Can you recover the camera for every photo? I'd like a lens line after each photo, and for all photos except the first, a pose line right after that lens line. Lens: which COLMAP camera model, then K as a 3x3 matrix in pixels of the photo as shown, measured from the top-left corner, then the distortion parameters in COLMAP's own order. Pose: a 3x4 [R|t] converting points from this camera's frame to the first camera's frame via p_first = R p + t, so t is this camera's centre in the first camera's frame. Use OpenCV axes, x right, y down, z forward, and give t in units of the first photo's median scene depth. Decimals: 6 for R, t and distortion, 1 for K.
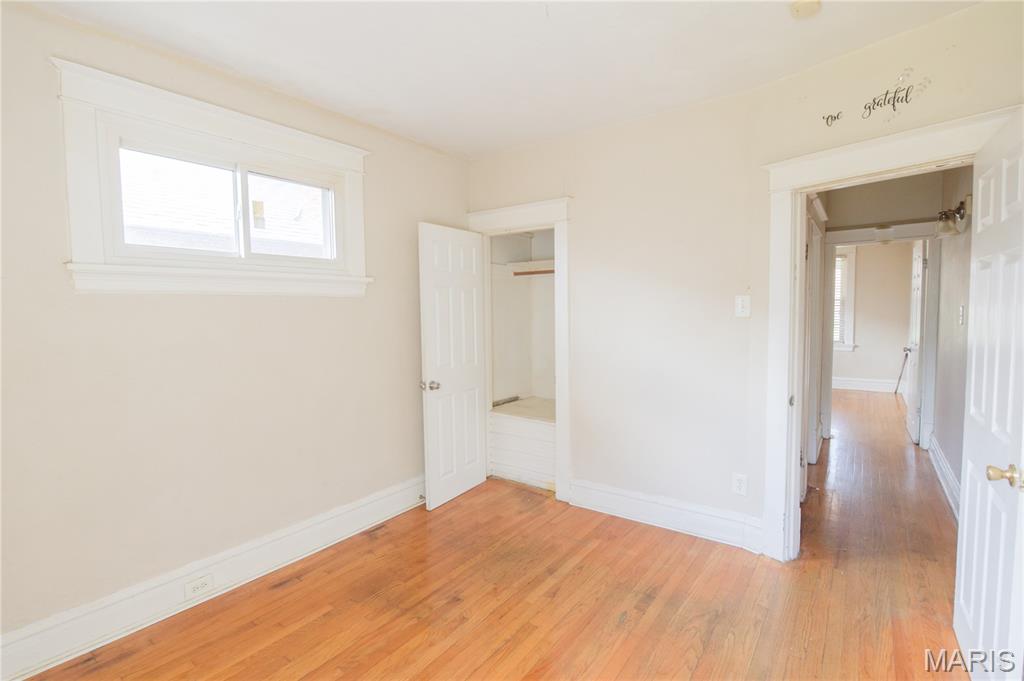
lens RADIAL K [[489.6, 0, 504.4], [0, 489.6, 336.2], [0, 0, 1]] dist [-0.009393, -0.001364]
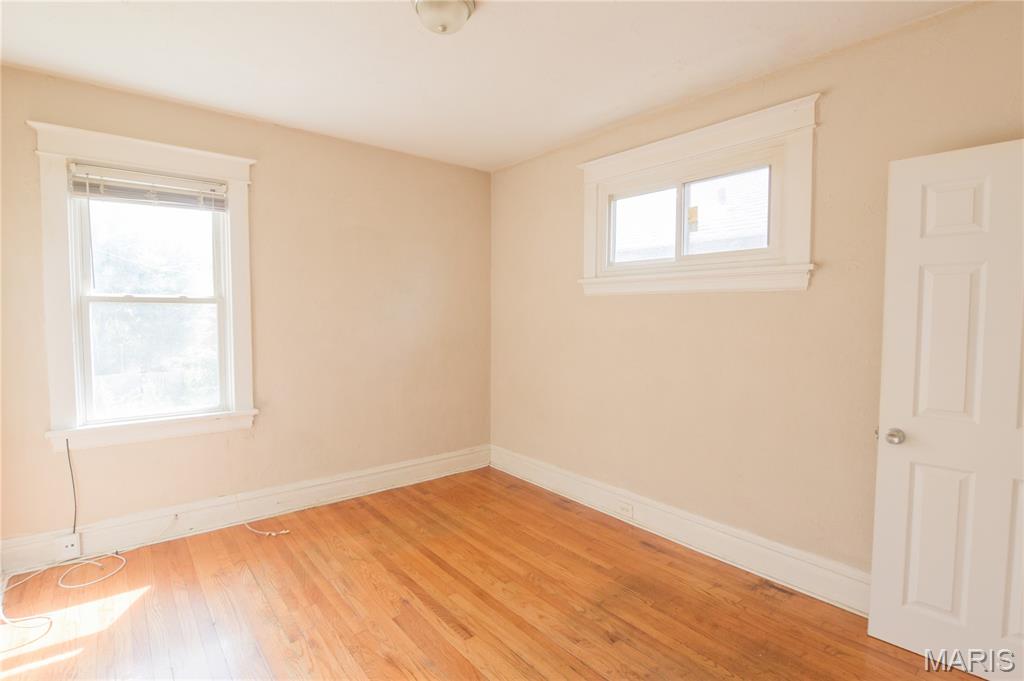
lens RADIAL K [[489.6, 0, 511.2], [0, 489.6, 339.5], [0, 0, 1]] dist [-0.009393, -0.001364]
pose [[-0.241833, 0.066436, -0.968041, 0.671349], [-0.052170, 0.995320, 0.081341, -0.048509], [0.968914, 0.070174, -0.237236, 0.883873]]
